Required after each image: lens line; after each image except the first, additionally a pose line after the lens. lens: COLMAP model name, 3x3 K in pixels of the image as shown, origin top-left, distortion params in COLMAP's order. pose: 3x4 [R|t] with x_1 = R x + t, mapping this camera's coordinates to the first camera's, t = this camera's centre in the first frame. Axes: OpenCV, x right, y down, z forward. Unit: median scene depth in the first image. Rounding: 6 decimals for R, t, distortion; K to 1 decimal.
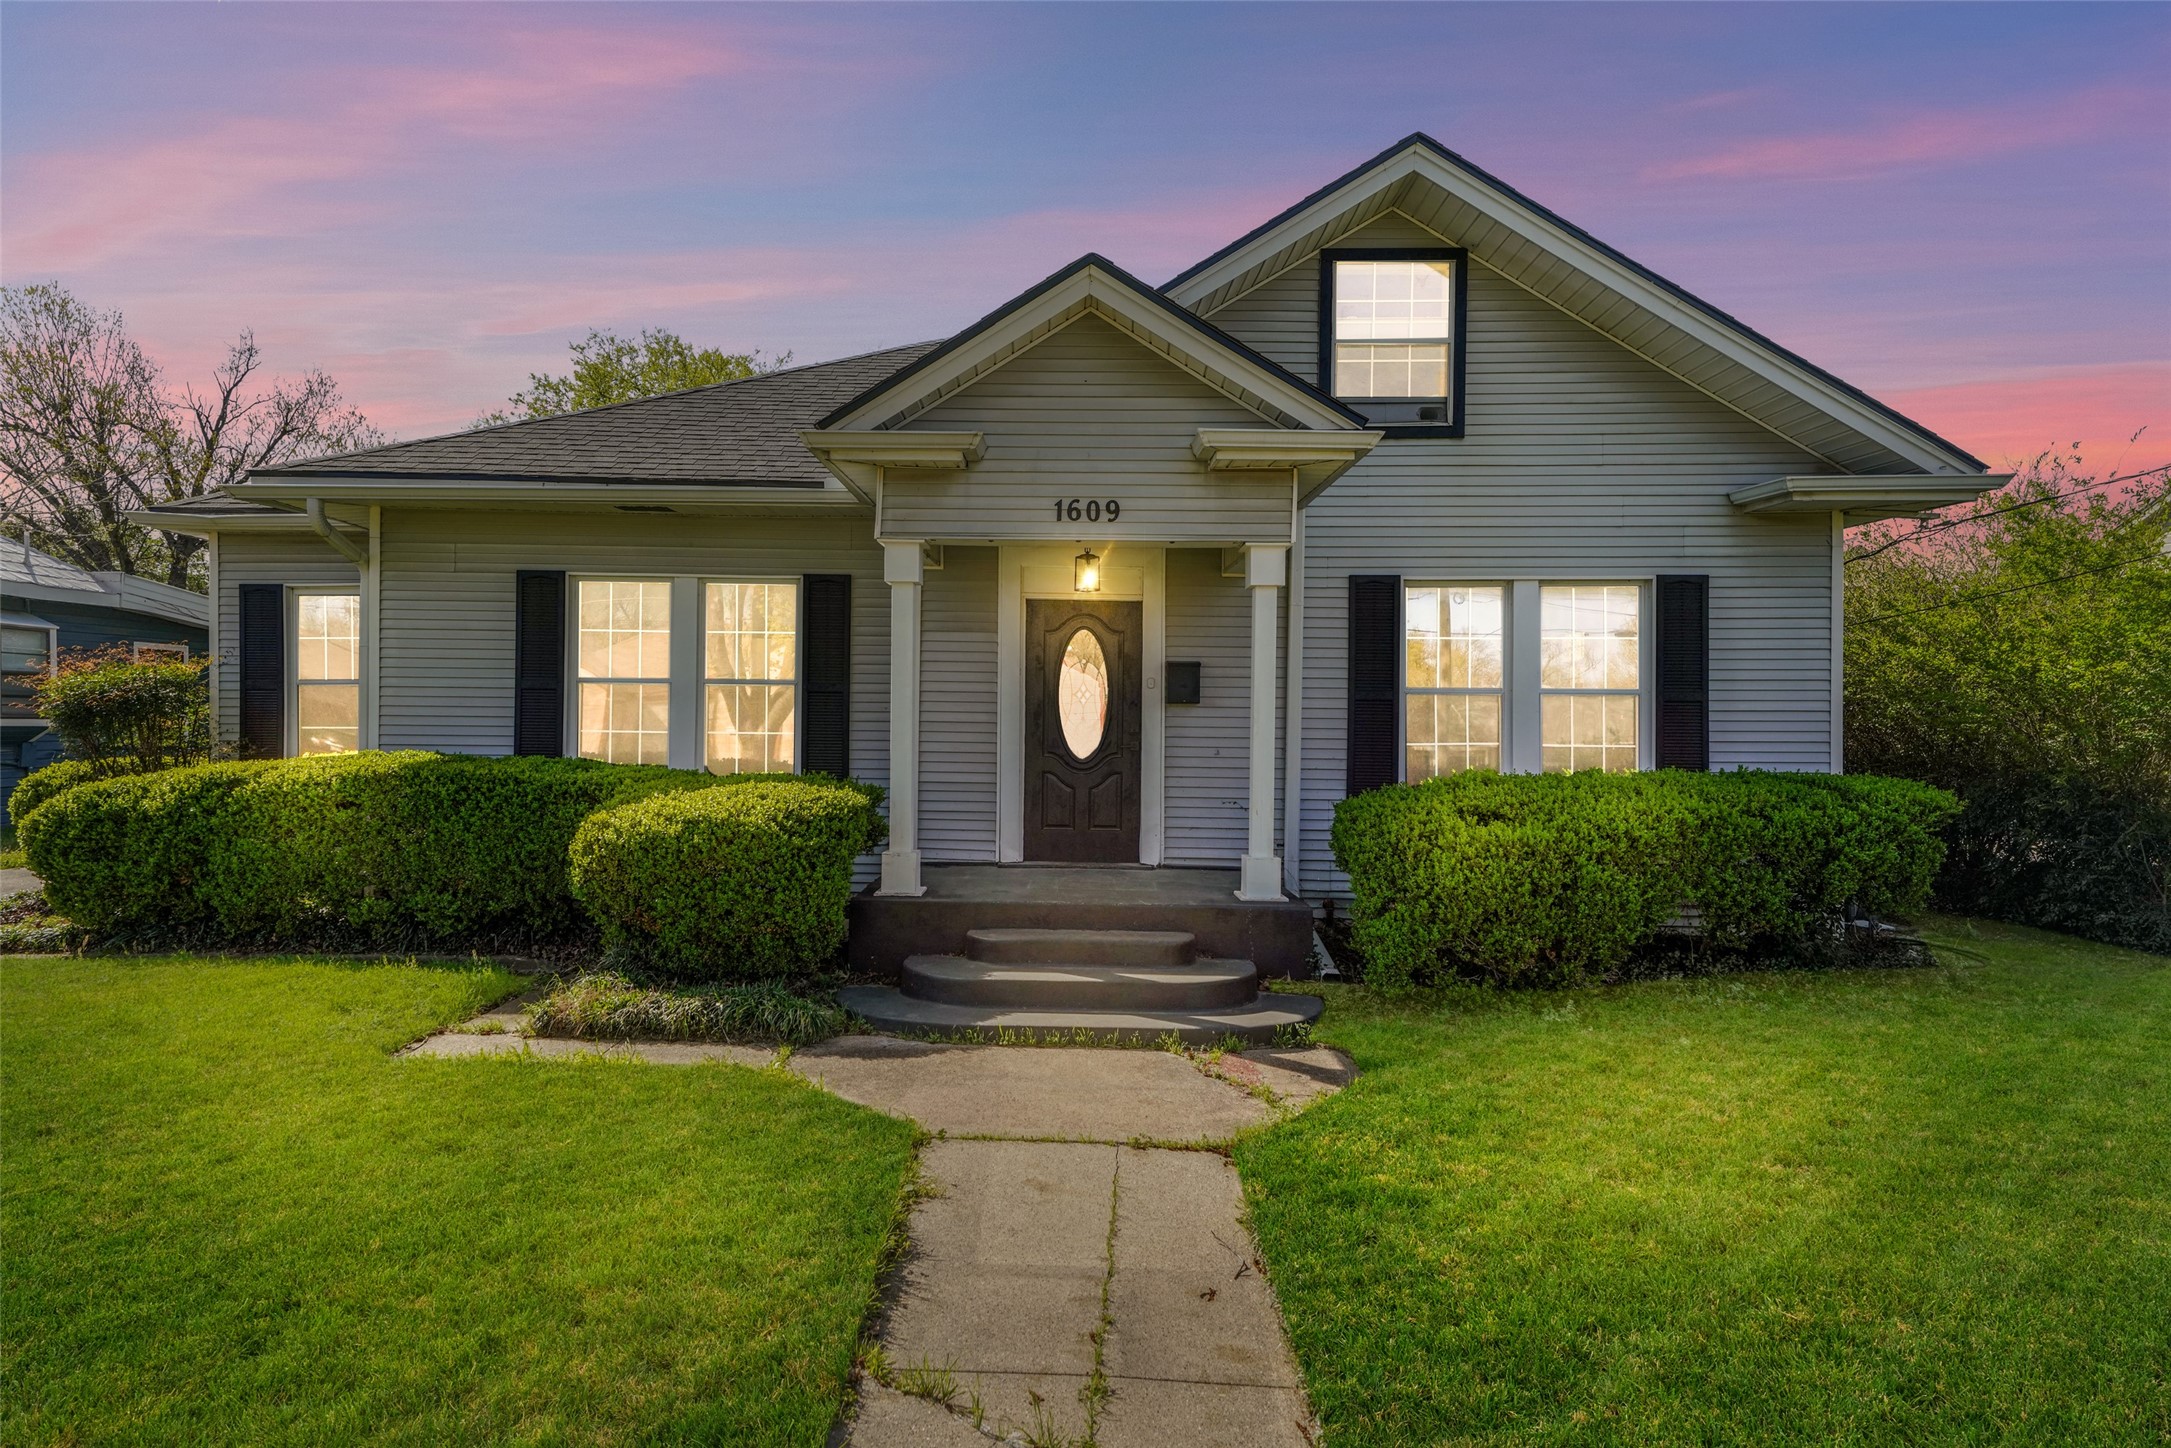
lens RADIAL K [[1112.5, 0, 1067.9], [0, 1112.5, 730.1], [0, 0, 1]] dist [0.040648, -0.004858]
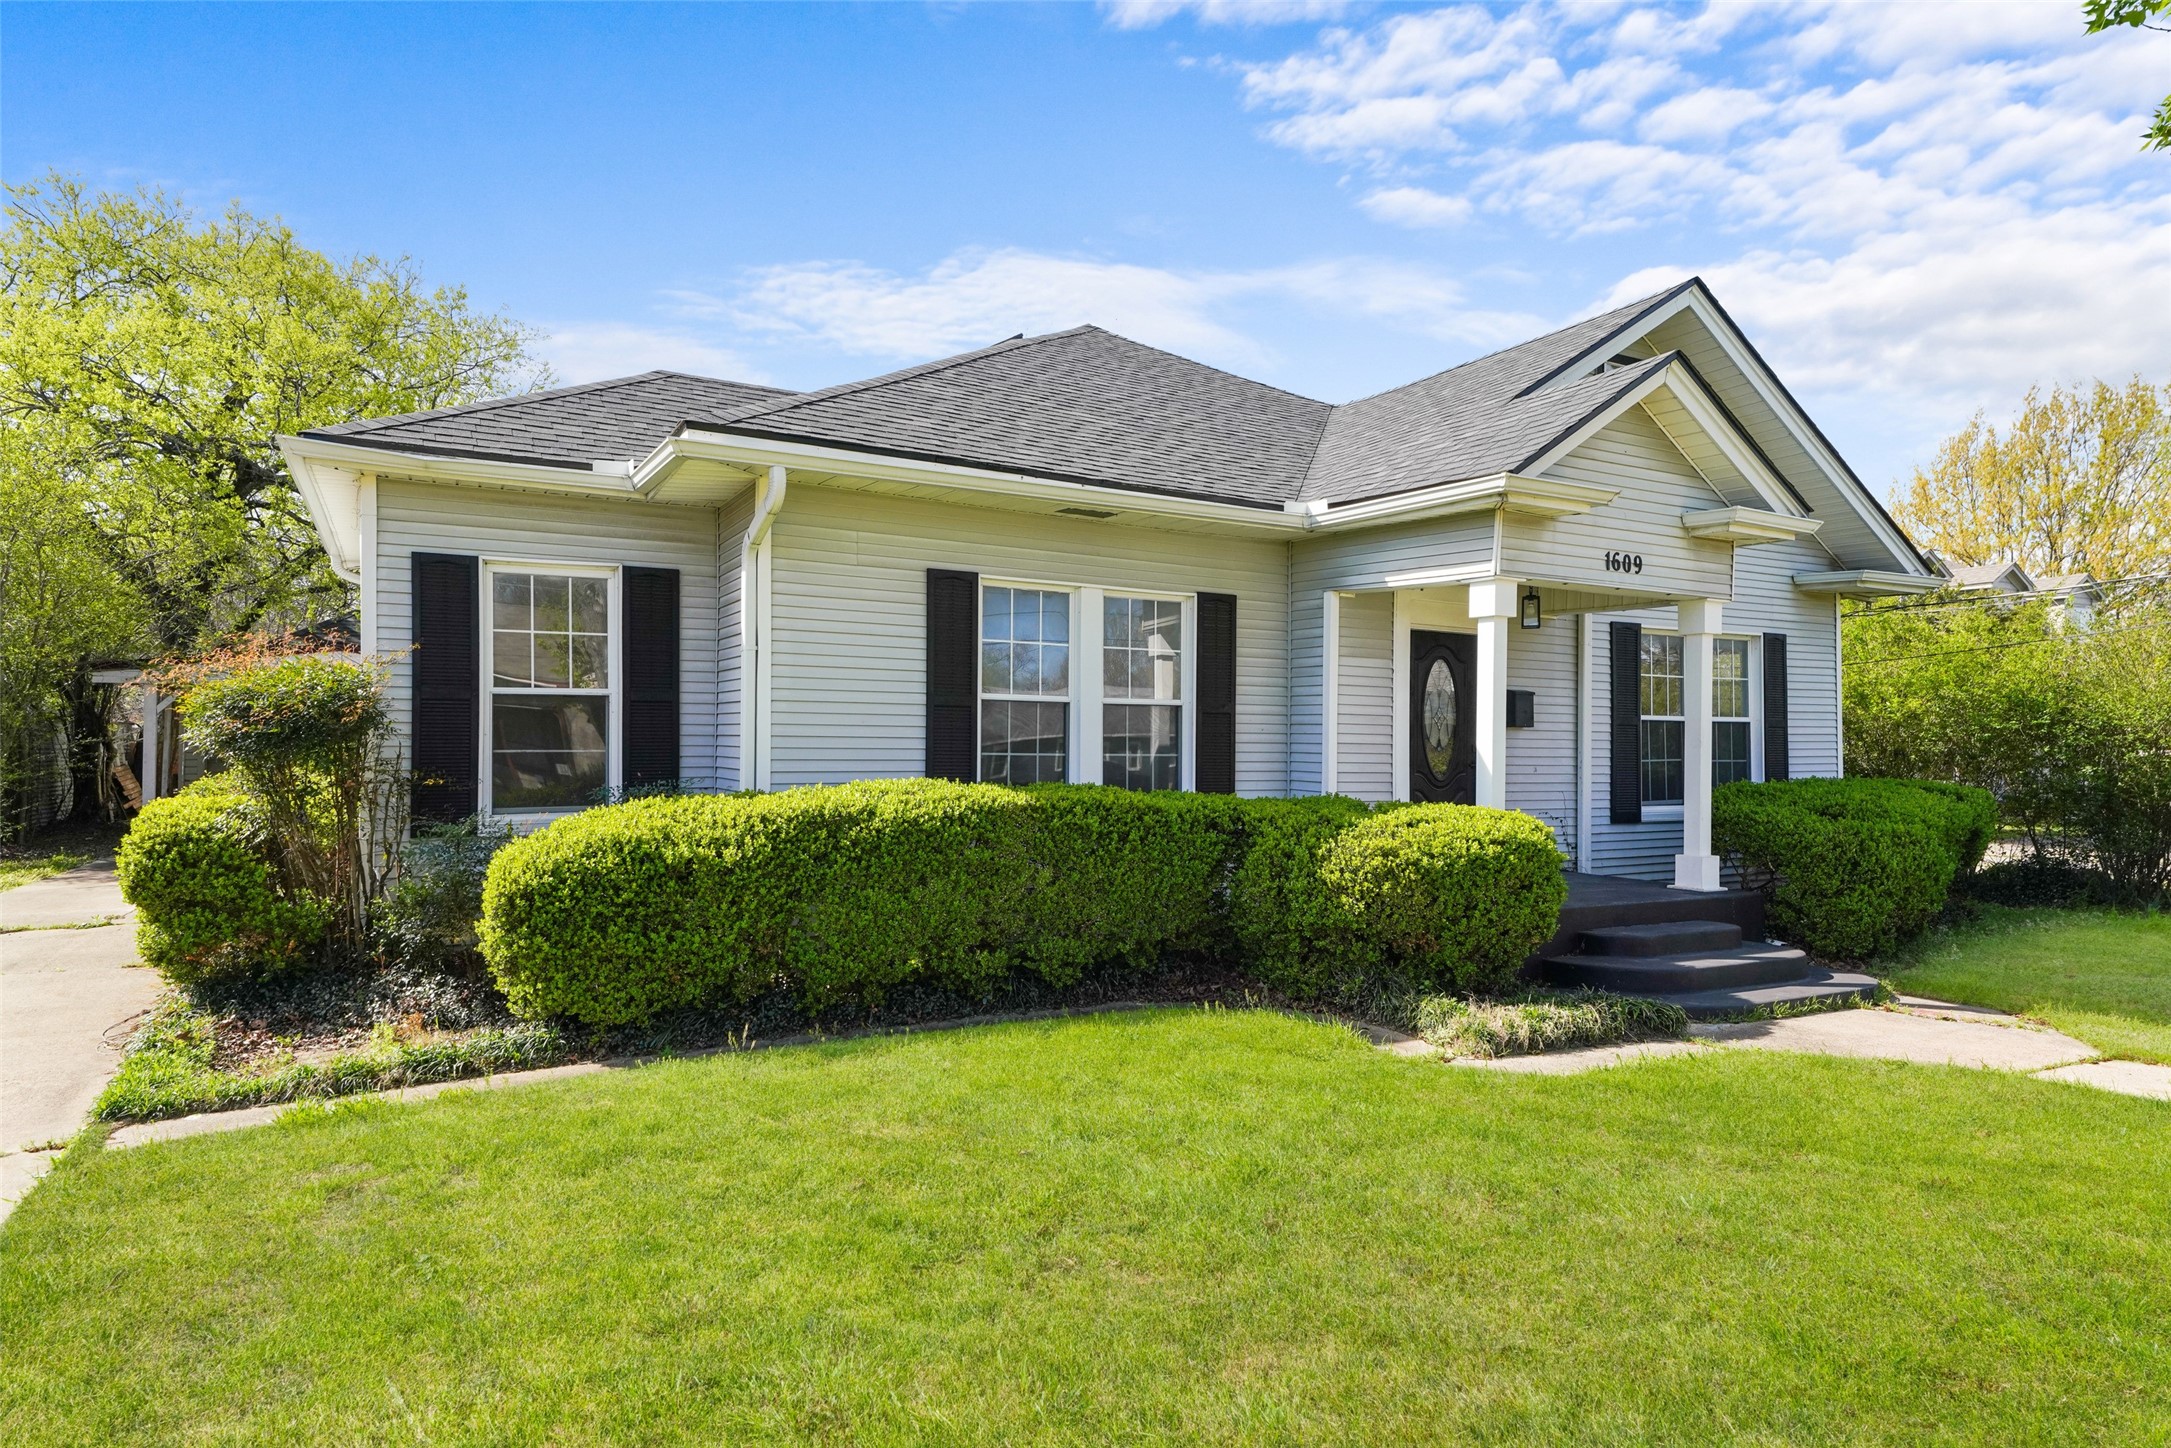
lens RADIAL K [[1177.8, 0, 1067.4], [0, 1177.8, 732.6], [0, 0, 1]] dist [0.045469, 0.000806]
pose [[0.870917, 0.002947, 0.491422, -0.903917], [0.000976, 0.999970, -0.007727, -0.009335], [-0.491430, 0.007210, 0.870887, 0.169473]]
